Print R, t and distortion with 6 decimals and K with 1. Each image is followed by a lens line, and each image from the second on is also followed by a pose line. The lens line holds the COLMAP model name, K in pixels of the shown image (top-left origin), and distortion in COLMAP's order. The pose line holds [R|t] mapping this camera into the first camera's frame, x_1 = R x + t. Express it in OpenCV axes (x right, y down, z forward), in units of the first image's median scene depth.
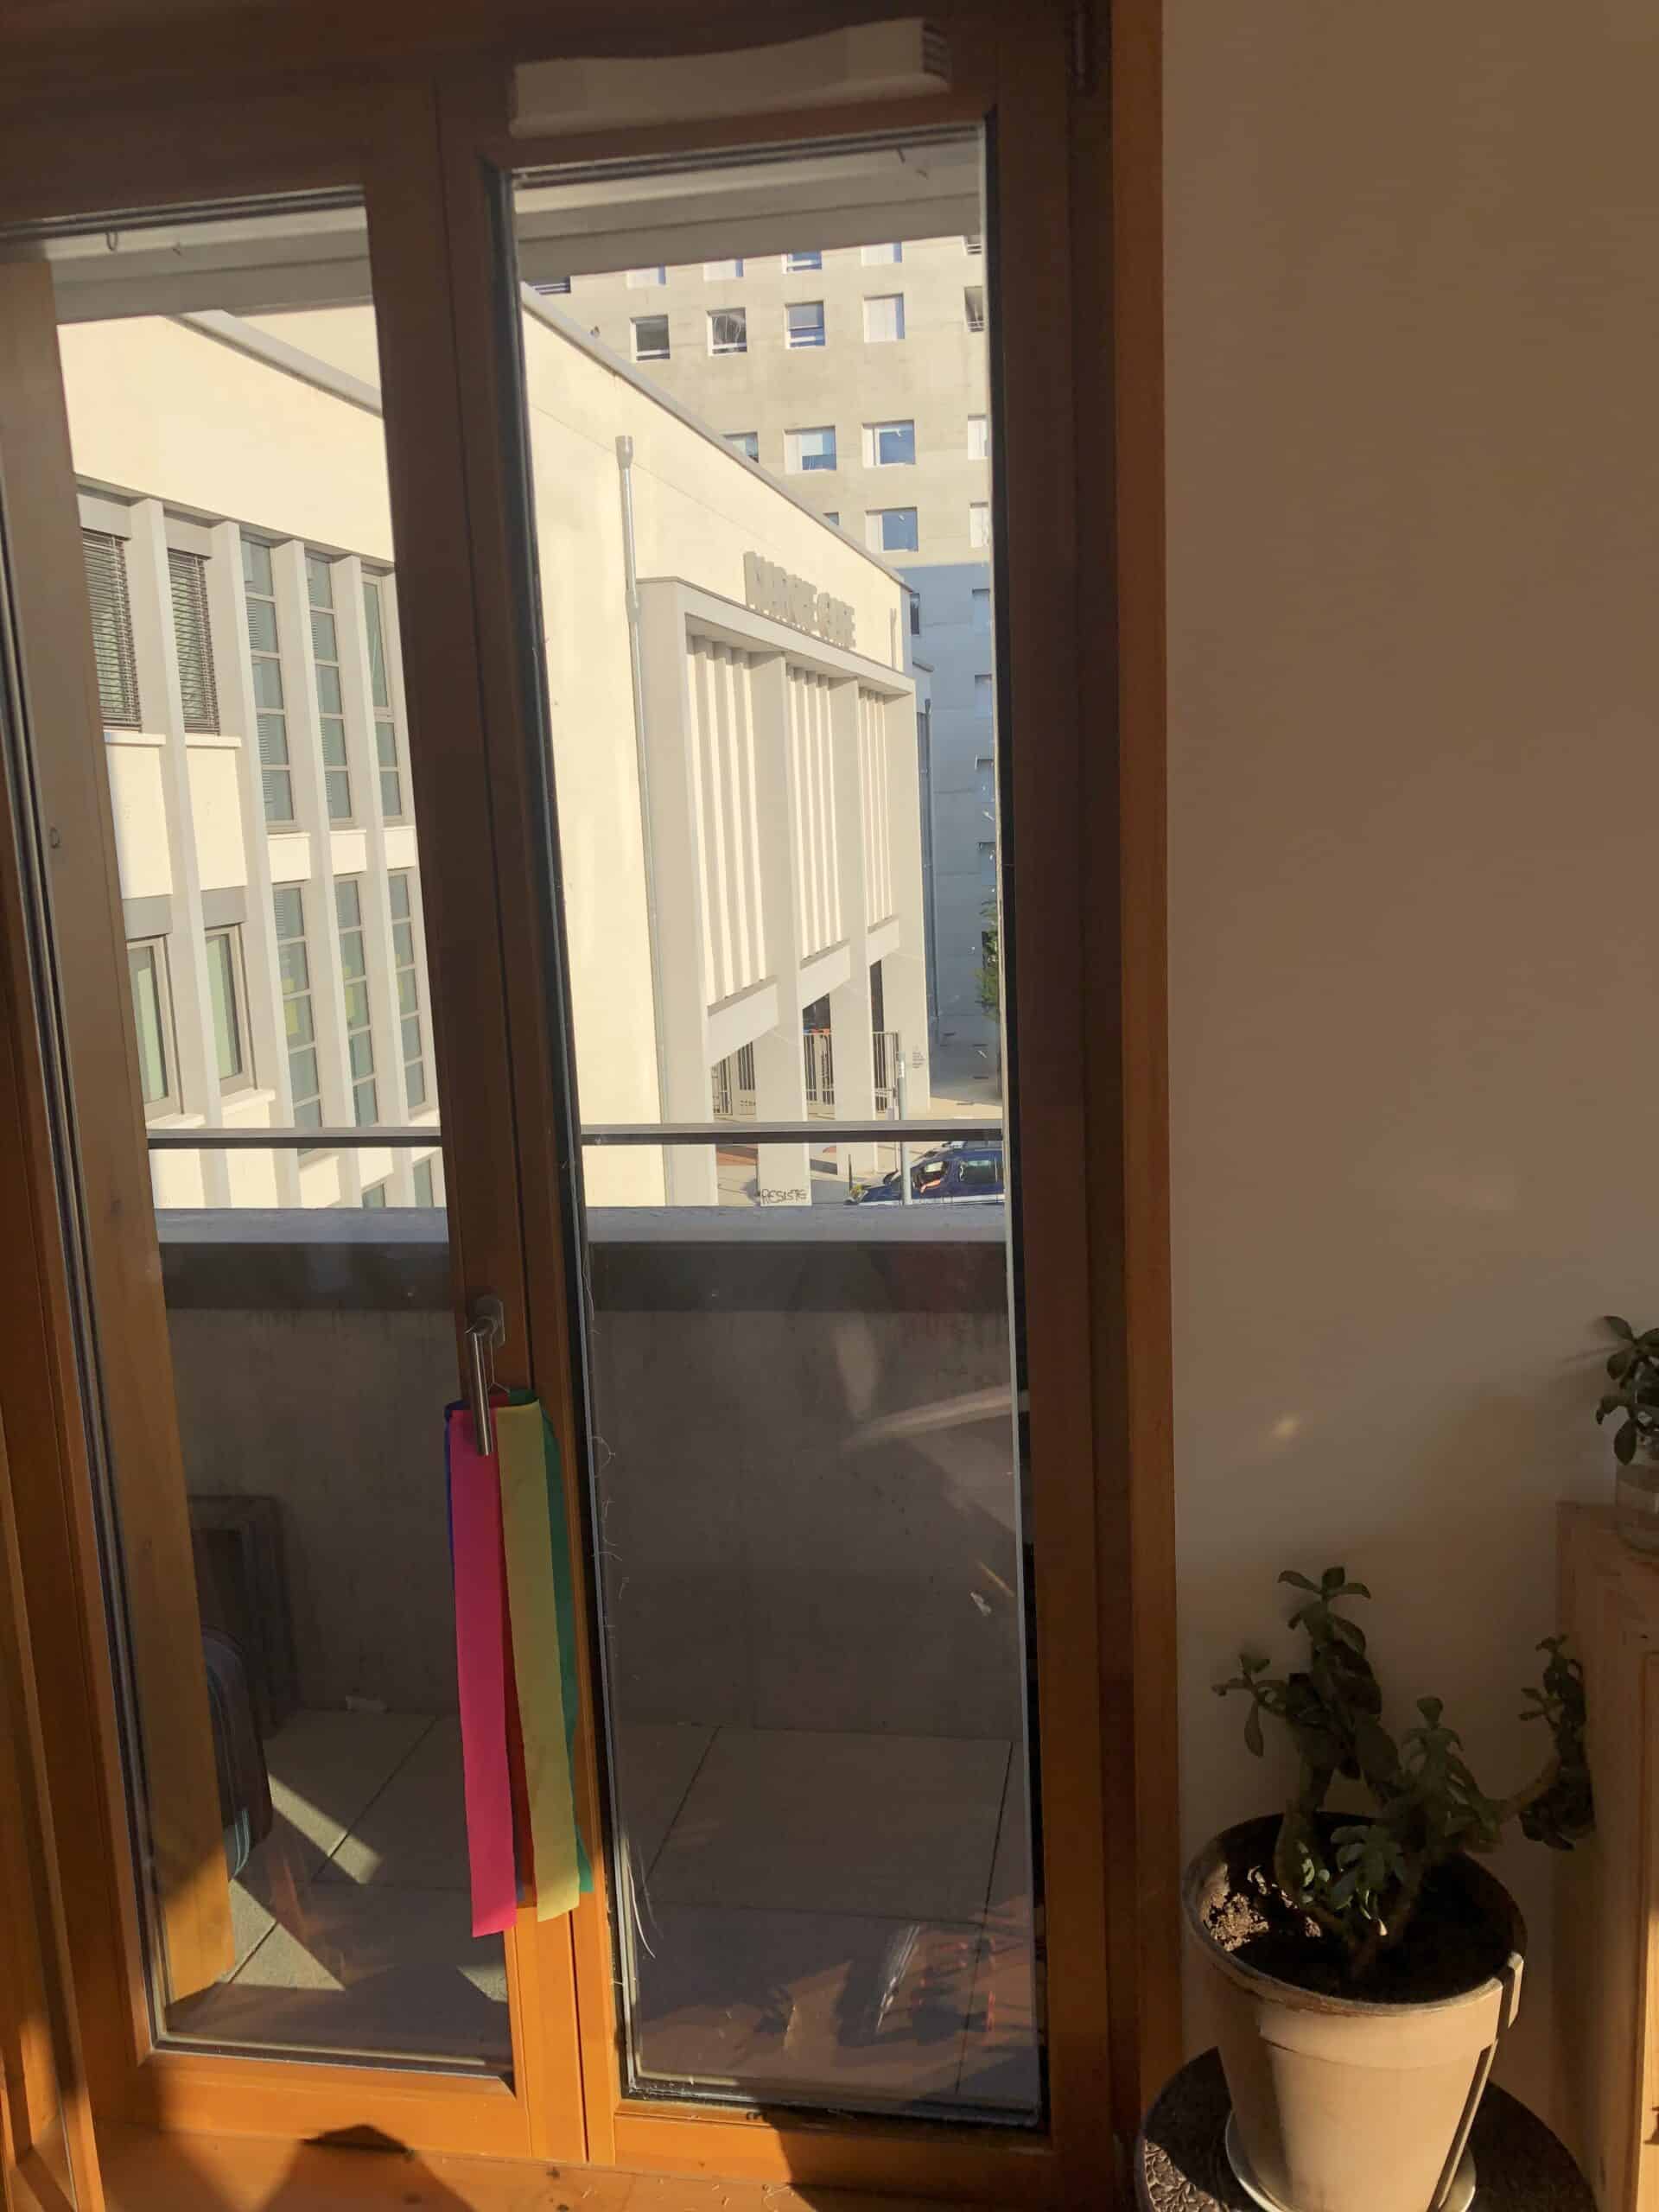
lens RADIAL K [[1819.8, 0, 829.5], [0, 1819.8, 1106.0], [0, 0, 1]] dist [0.028324, -0.045885]
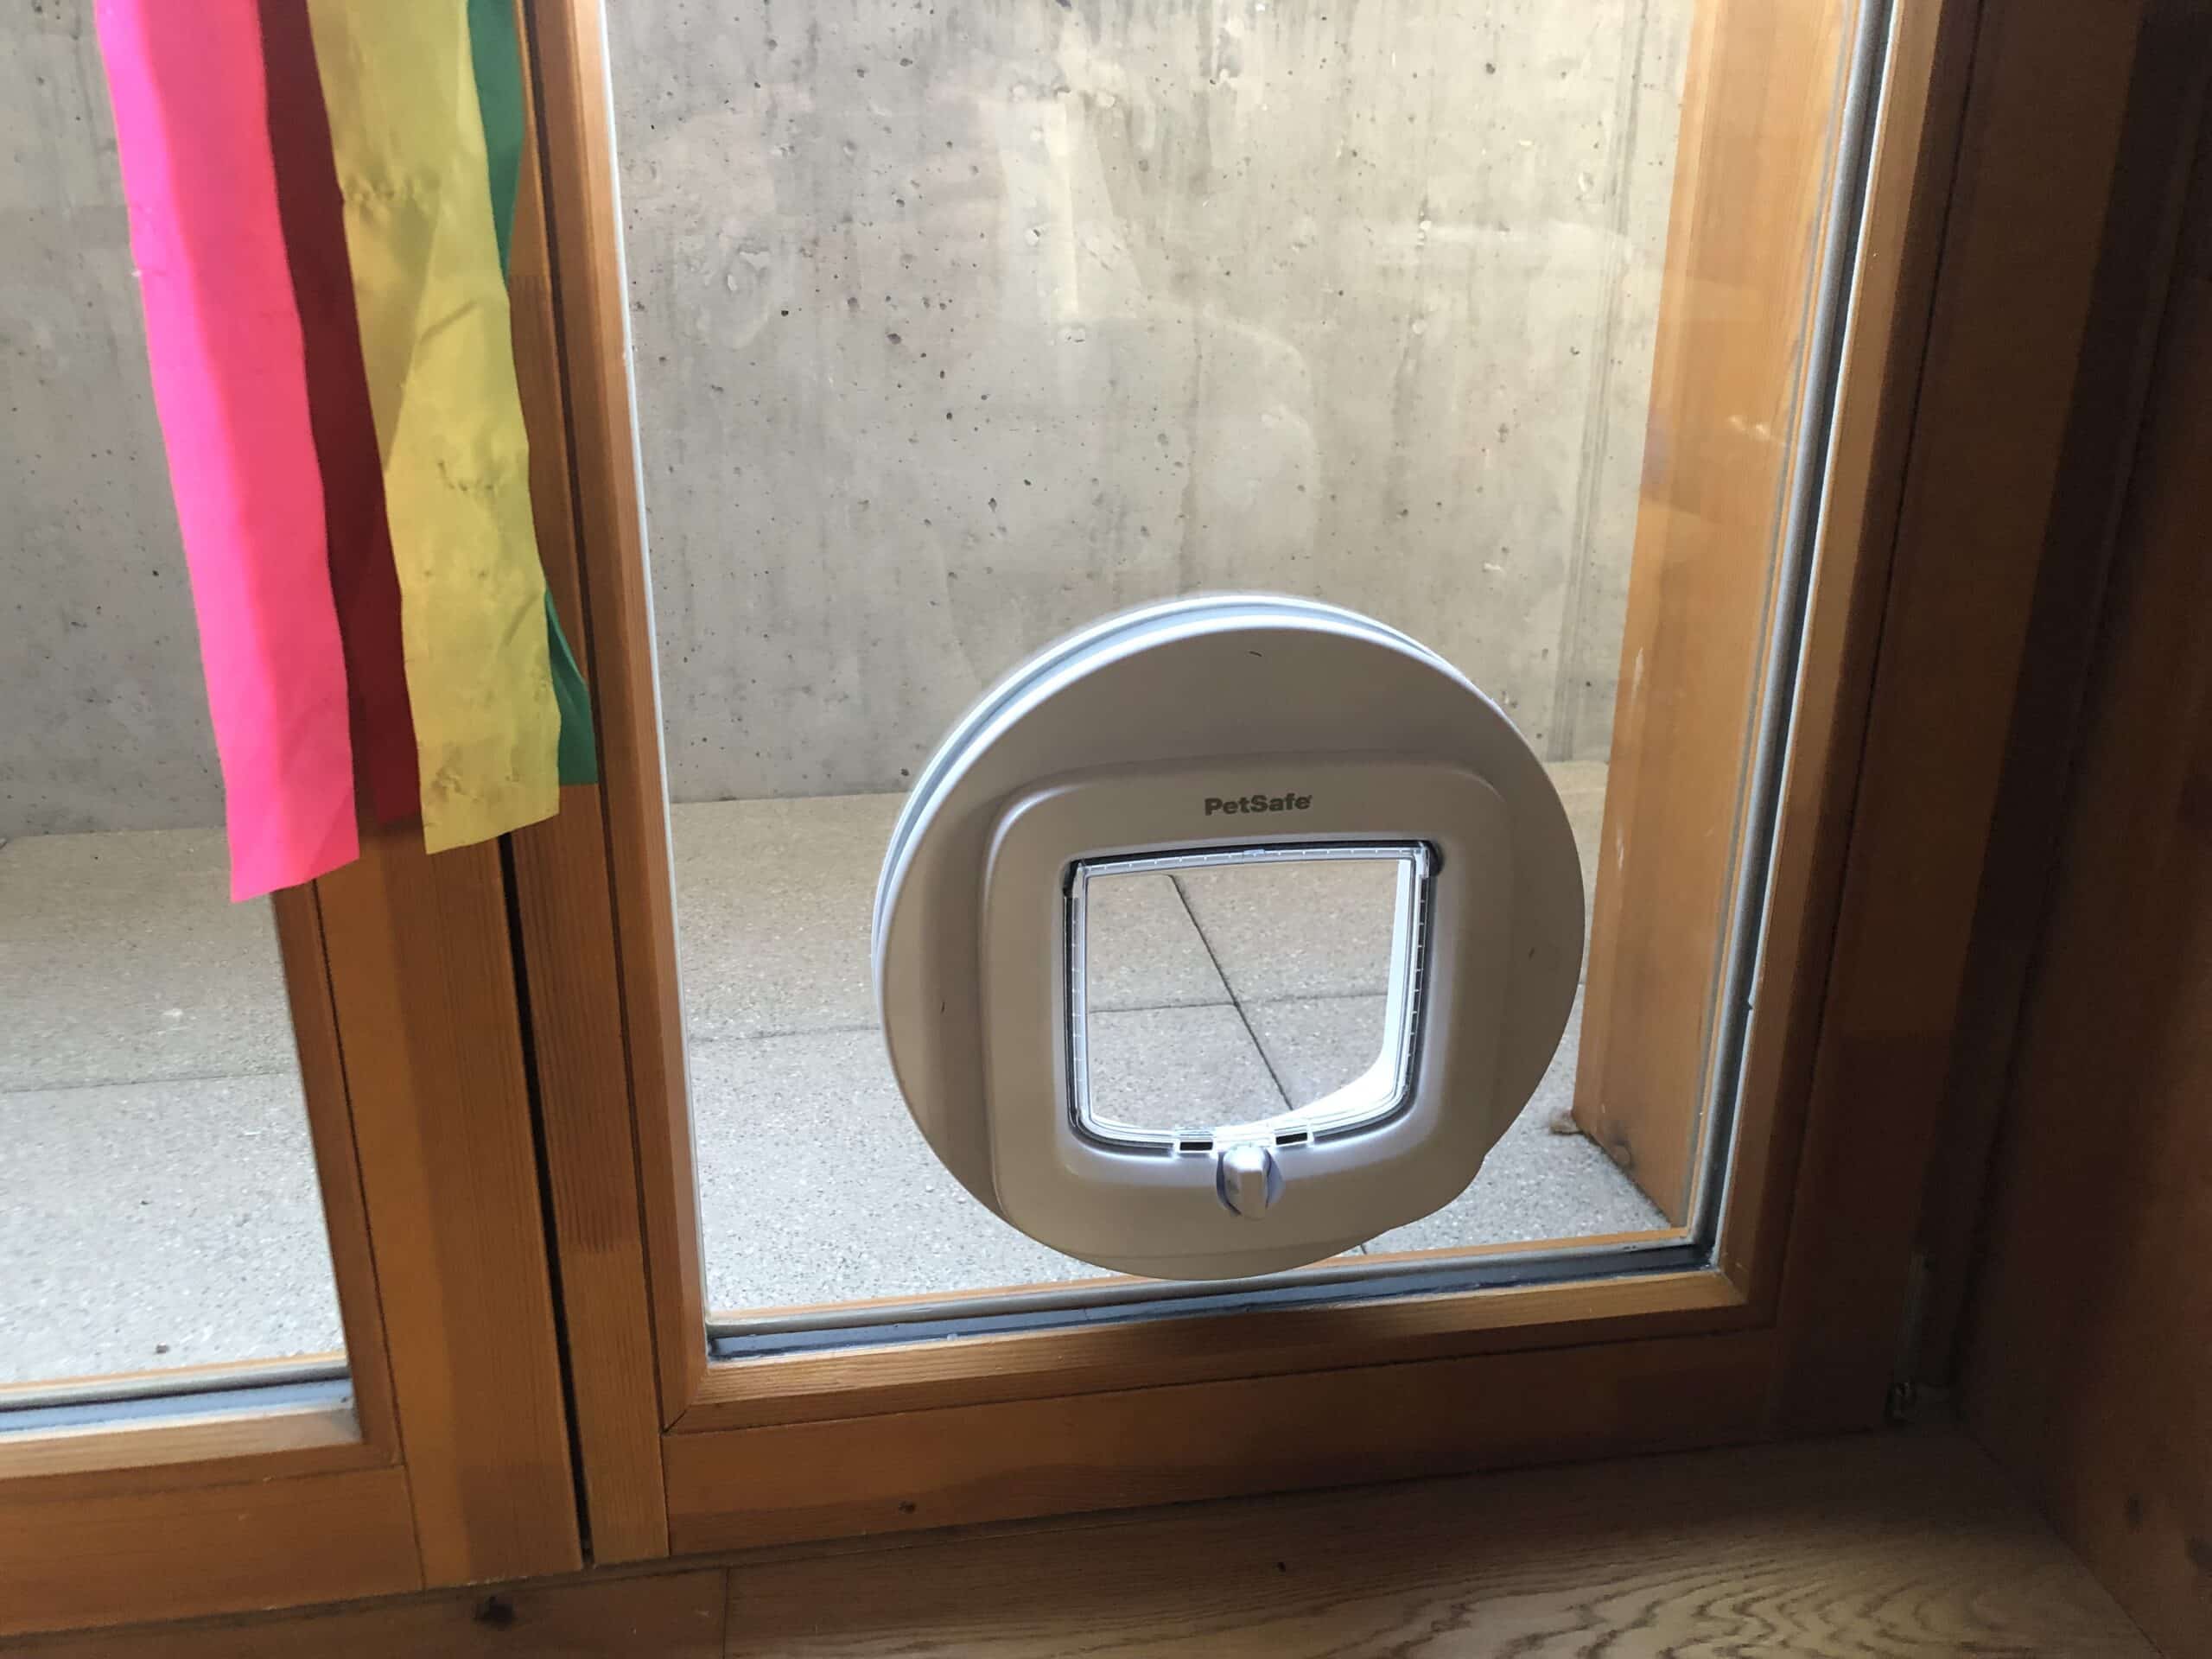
lens RADIAL K [[1819.8, 0, 1133.0], [0, 1819.8, 822.1], [0, 0, 1]] dist [0.028324, -0.045885]
pose [[0.937636, -0.066810, 0.341138, -0.068510], [0.002318, 0.982537, 0.186055, 0.170898], [-0.347611, -0.173661, 0.921417, 0.308815]]
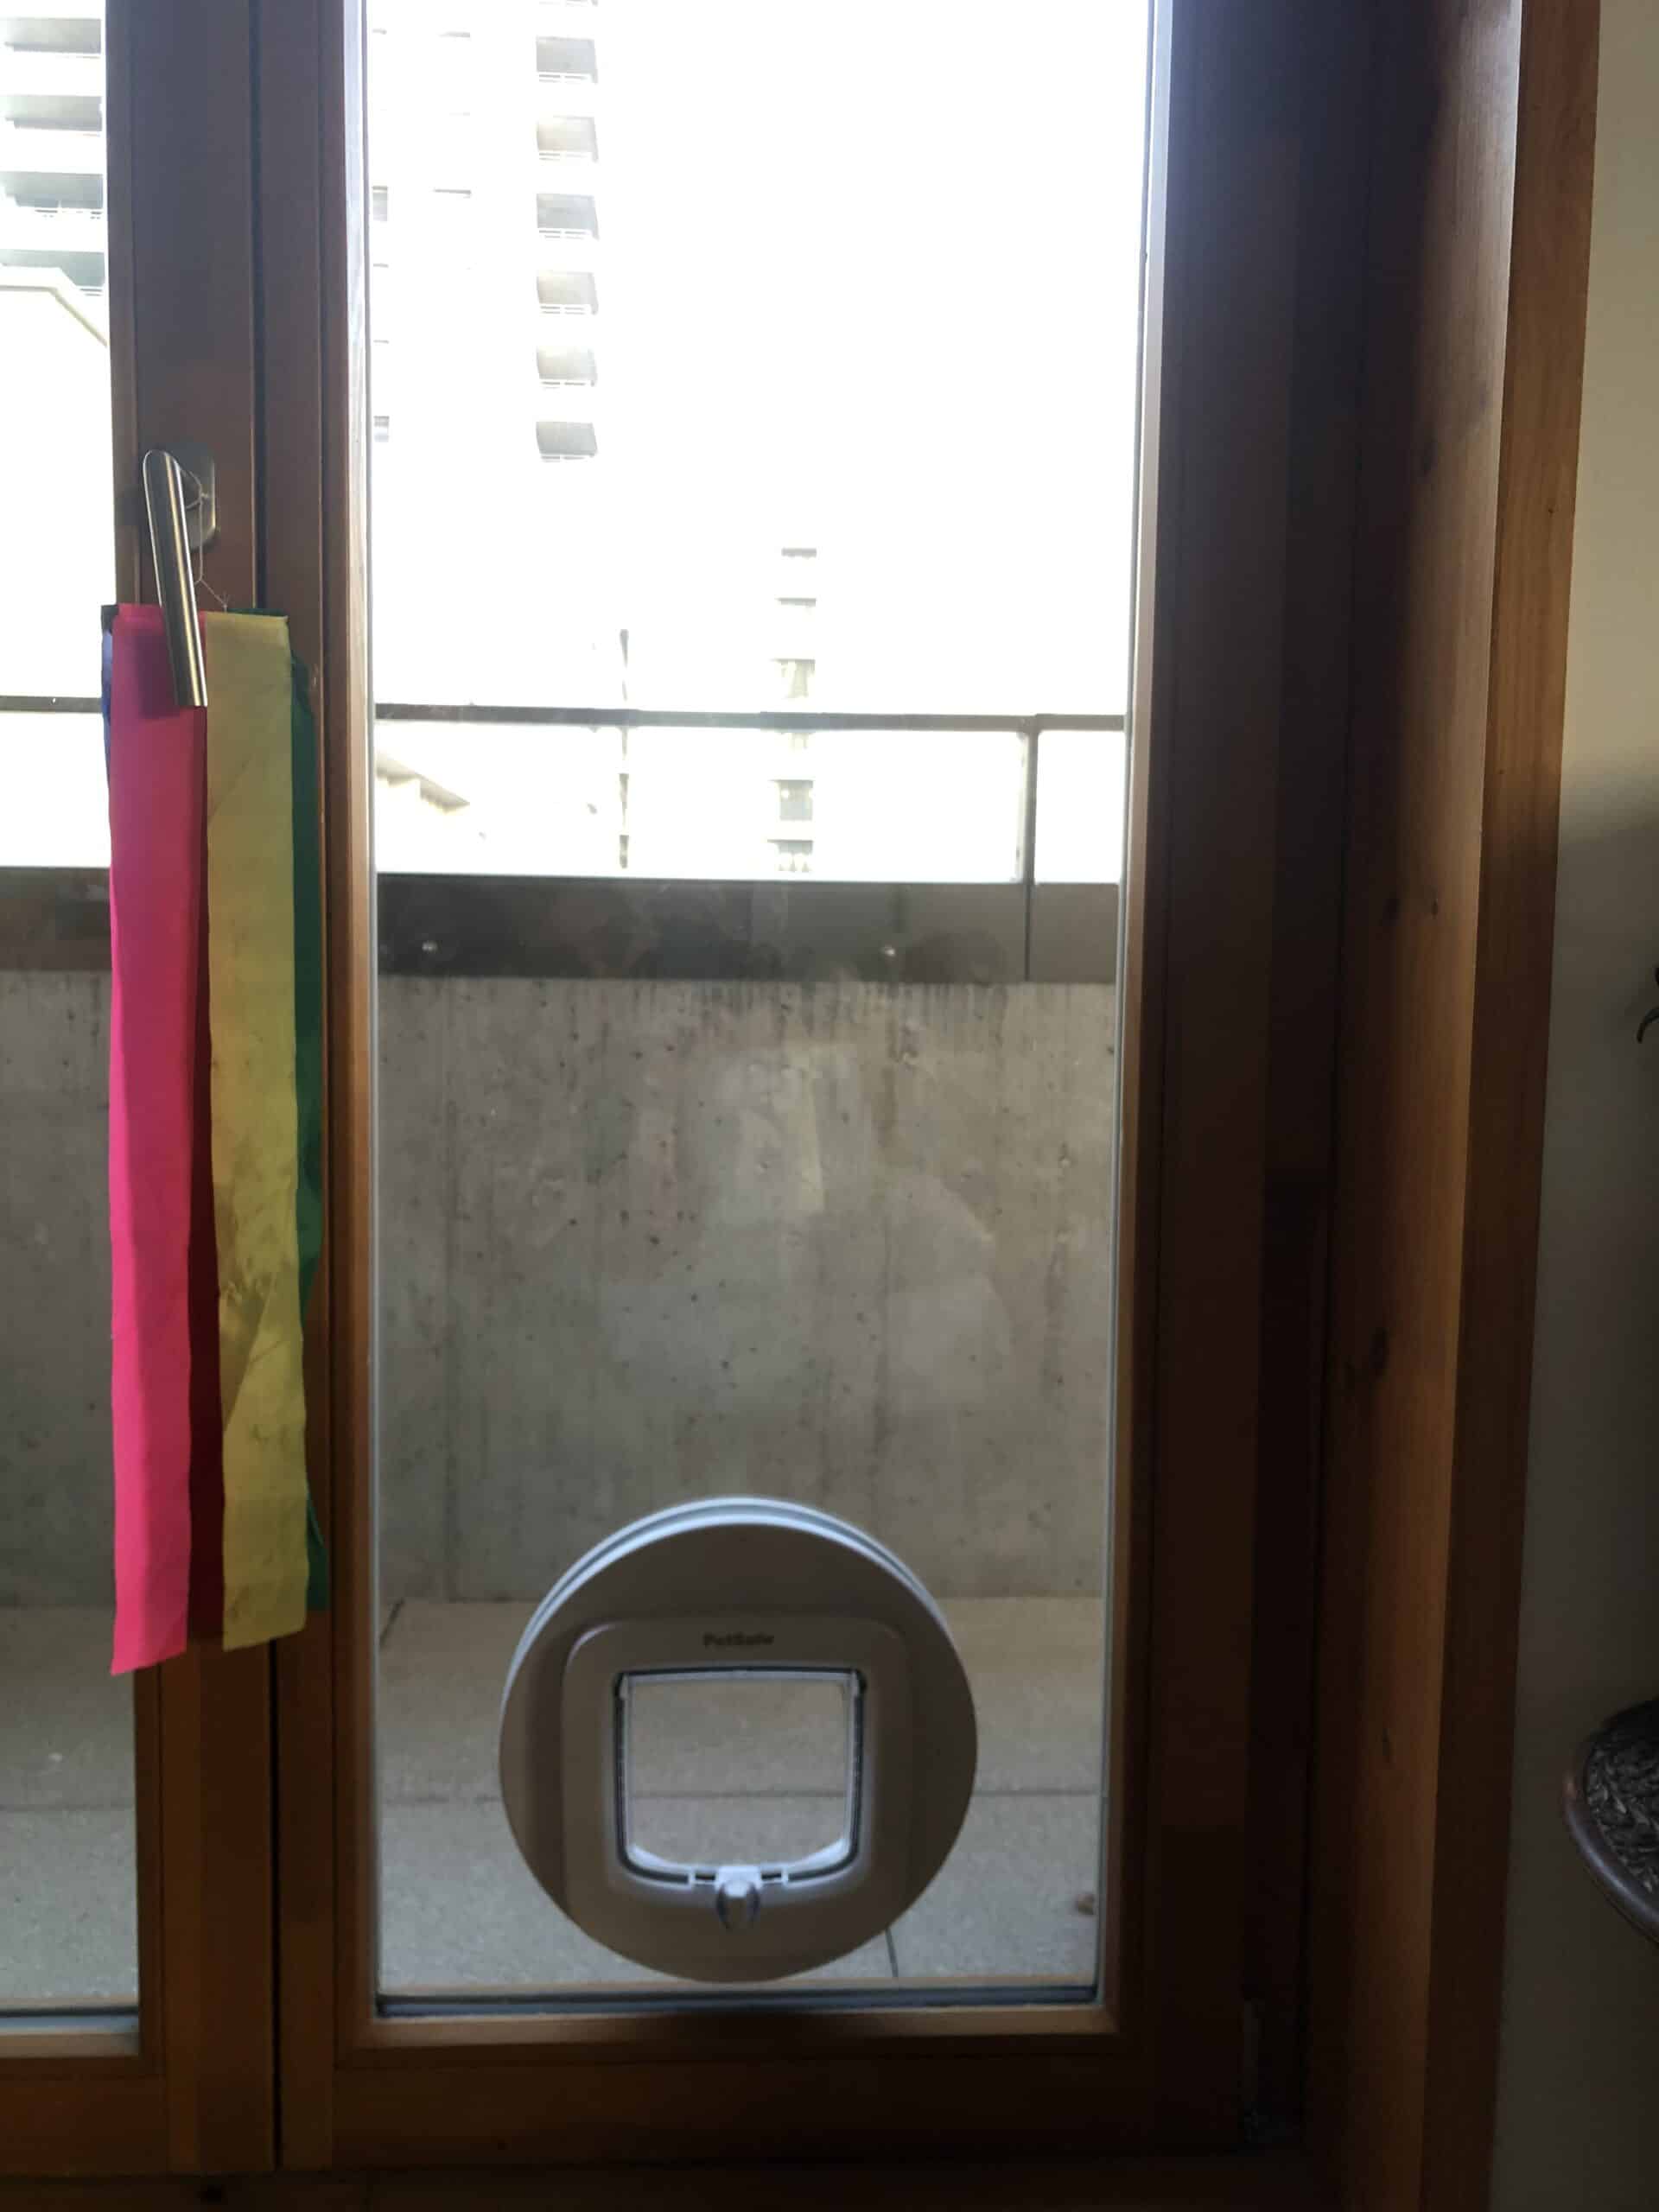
lens RADIAL K [[1819.8, 0, 829.5], [0, 1819.8, 1106.0], [0, 0, 1]] dist [0.028324, -0.045885]
pose [[0.968854, 0.039239, 0.244503, -0.056059], [-0.019818, 0.996485, -0.081391, 0.146186], [-0.246838, 0.074010, 0.966226, 0.201993]]
